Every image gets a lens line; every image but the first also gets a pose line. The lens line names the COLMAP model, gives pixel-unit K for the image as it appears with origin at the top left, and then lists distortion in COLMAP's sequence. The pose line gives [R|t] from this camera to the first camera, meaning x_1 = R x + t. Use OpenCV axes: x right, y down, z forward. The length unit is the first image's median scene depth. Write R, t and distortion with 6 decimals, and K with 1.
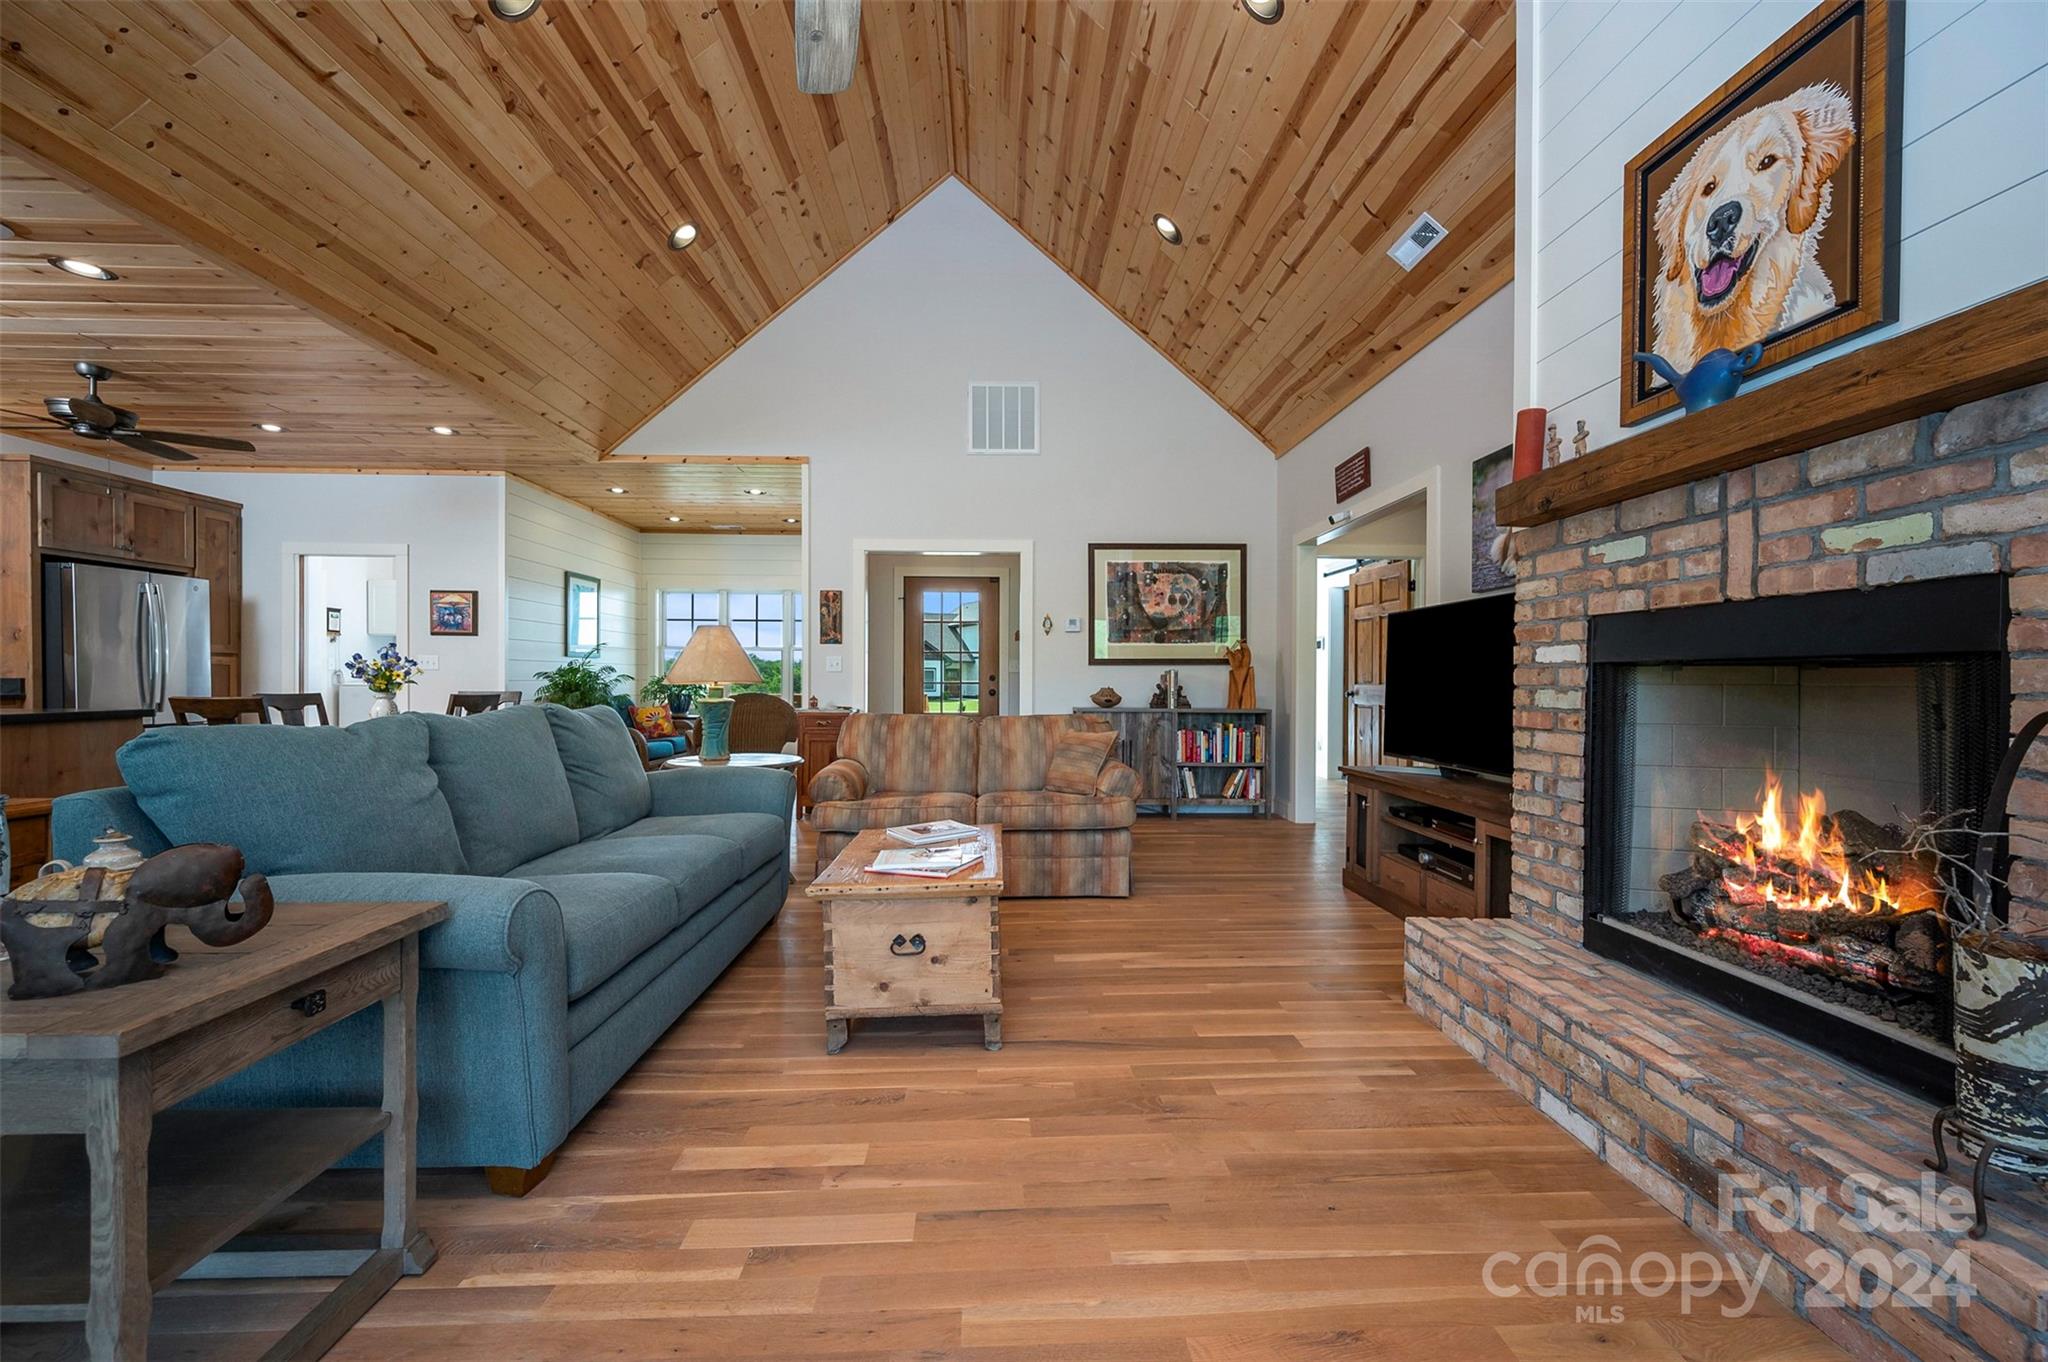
lens RADIAL K [[812.8, 0, 1028.8], [0, 812.8, 687.5], [0, 0, 1]] dist [-0.000675, -0.000302]
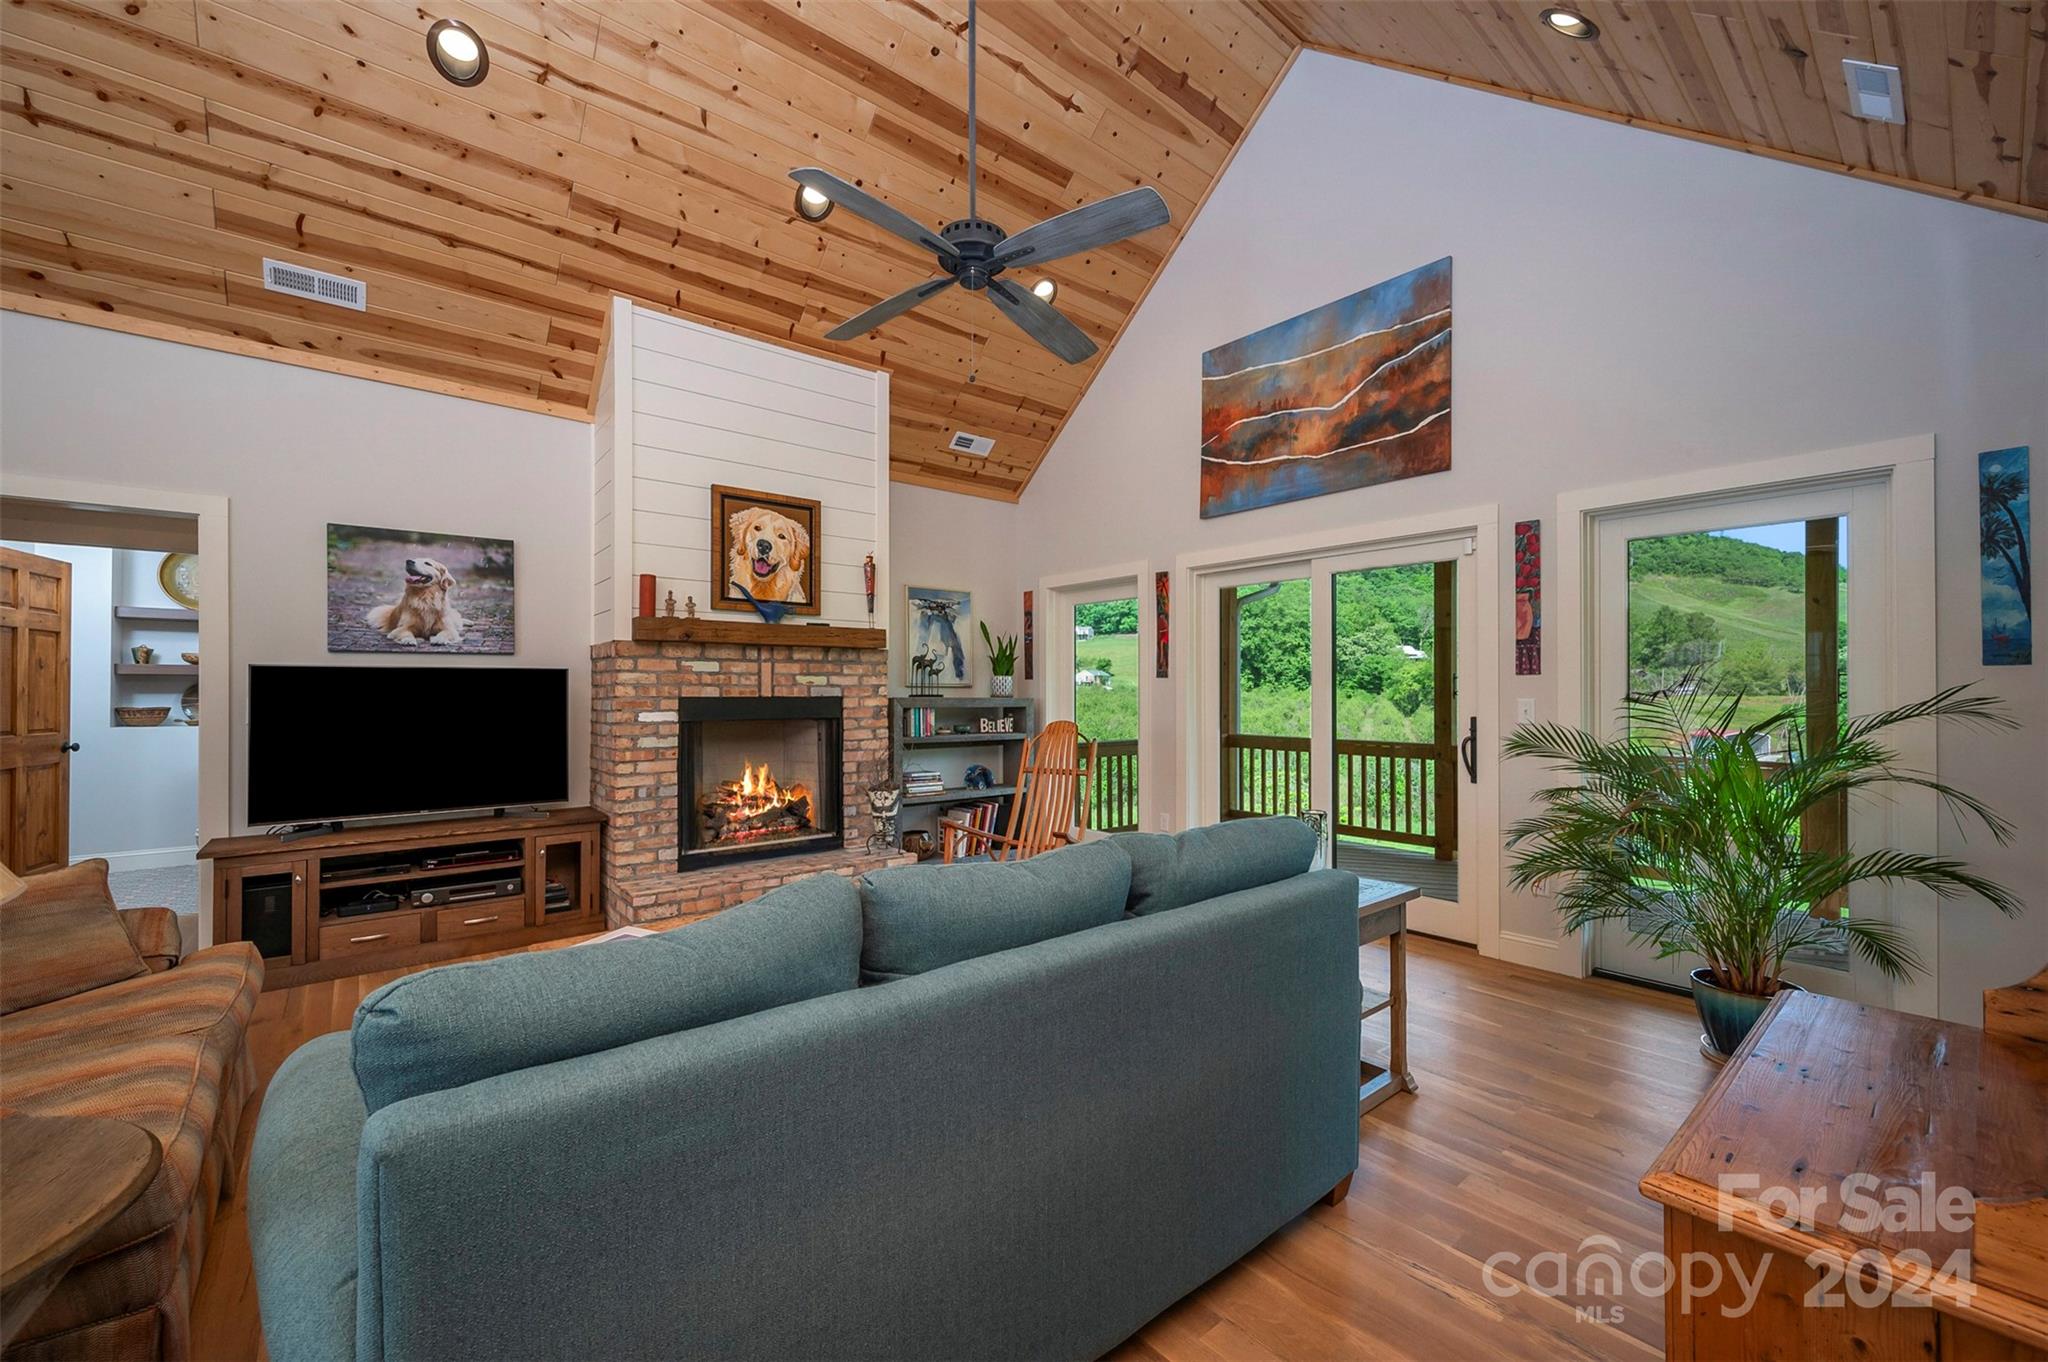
lens RADIAL K [[812.8, 0, 1028.8], [0, 812.8, 687.5], [0, 0, 1]] dist [-0.000675, -0.000302]
pose [[-0.605173, -0.000684, 0.796093, -1.408821], [0.005115, 0.999976, 0.004748, -0.122819], [-0.796077, 0.006945, -0.605155, 1.603000]]
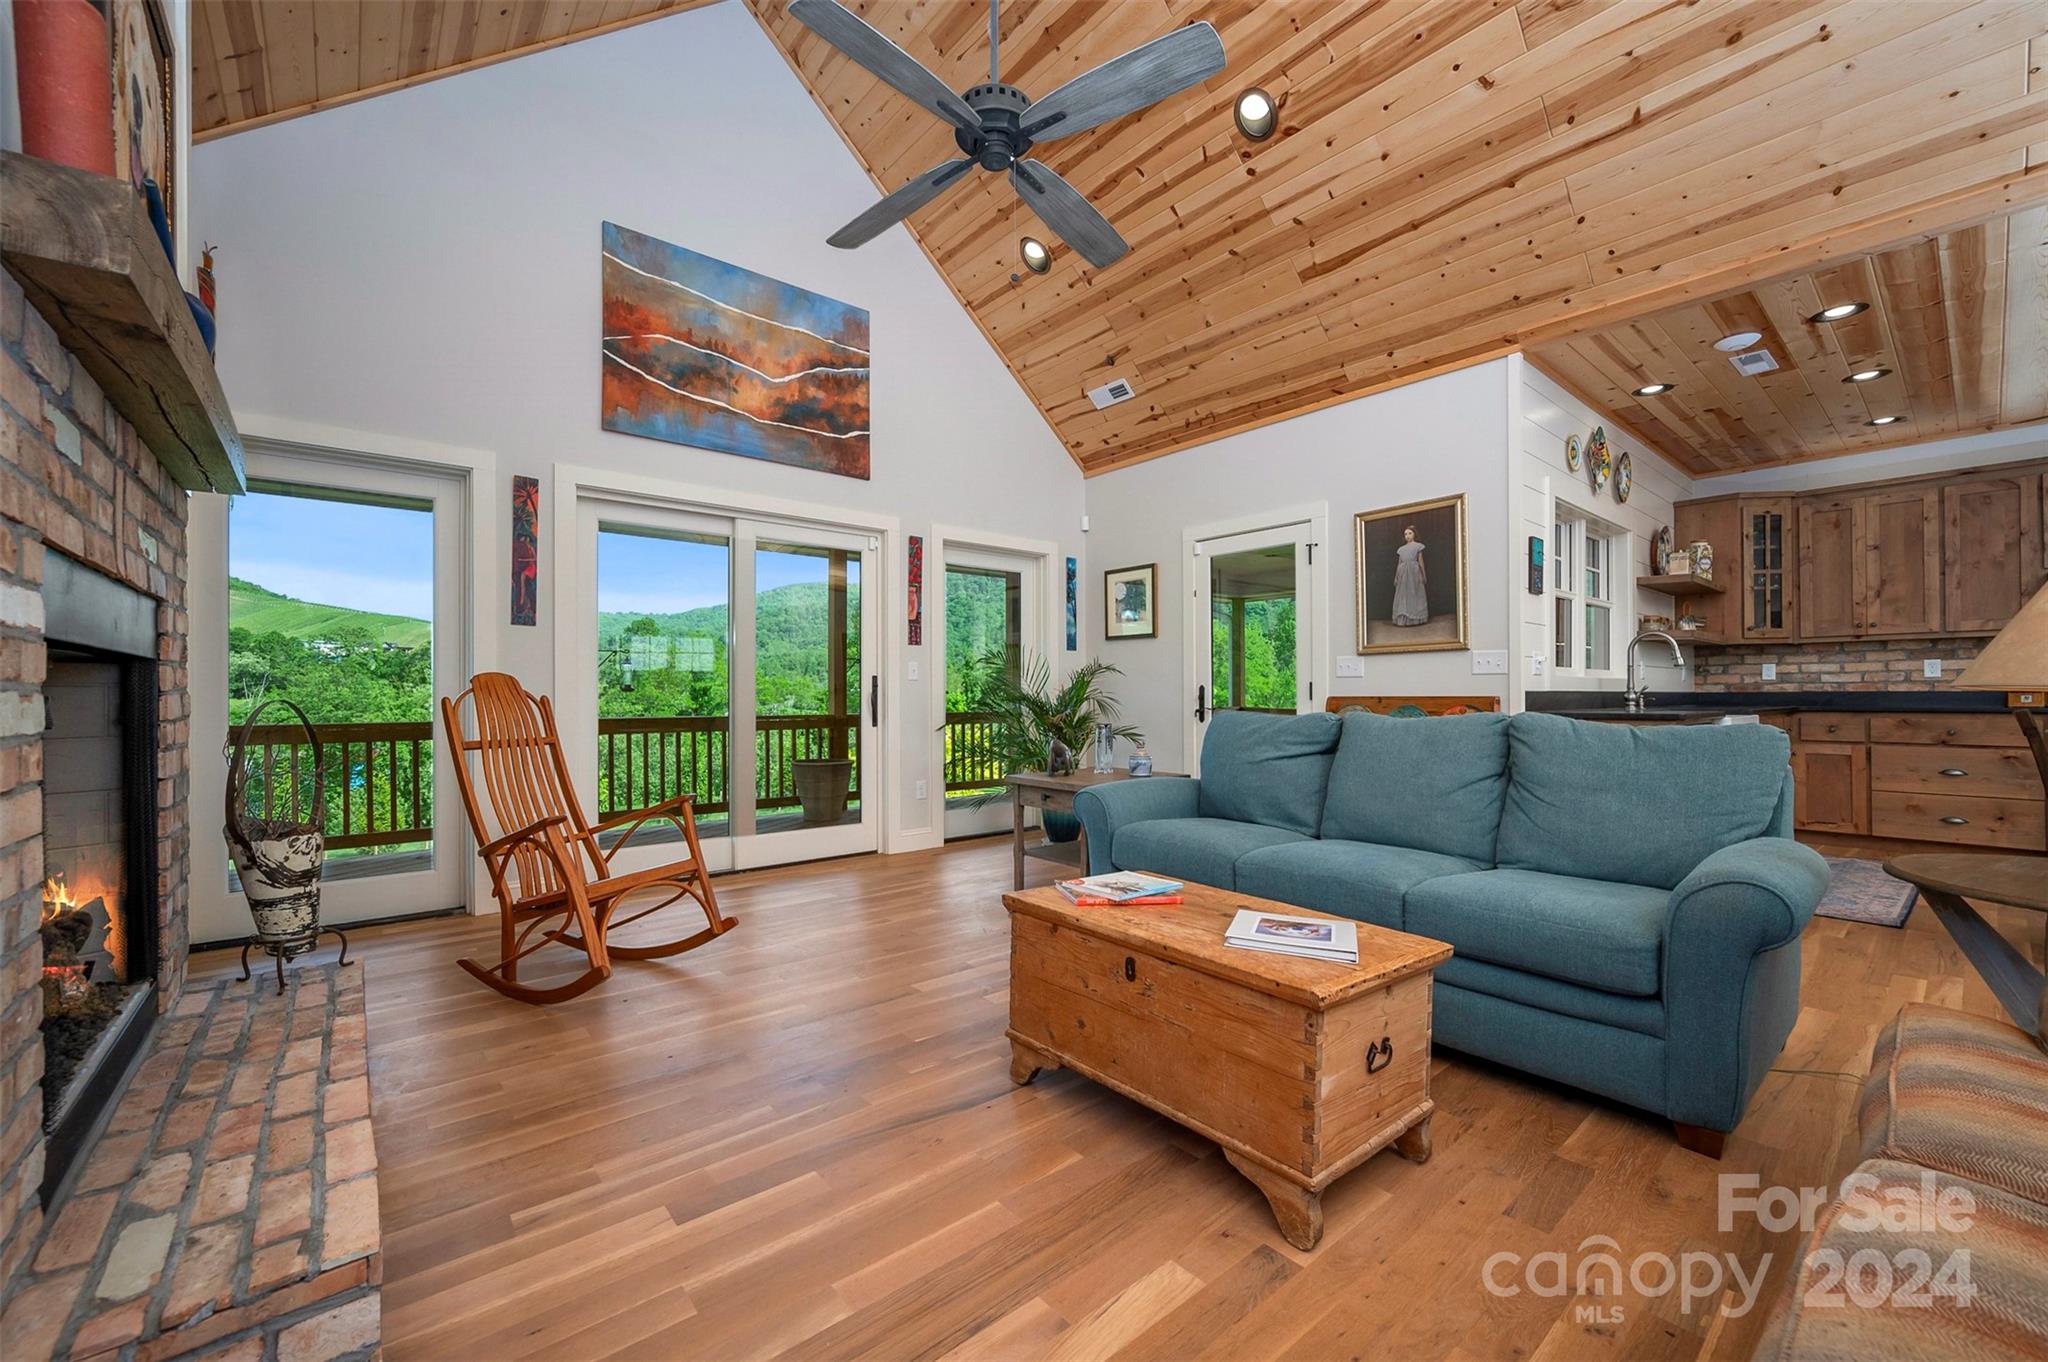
lens RADIAL K [[812.8, 0, 1028.8], [0, 812.8, 687.5], [0, 0, 1]] dist [-0.000675, -0.000302]
pose [[-0.792970, -0.007502, -0.609215, 0.553044], [-0.006289, 0.999972, -0.004129, -0.000437], [0.609229, 0.000557, -0.792994, 1.856128]]
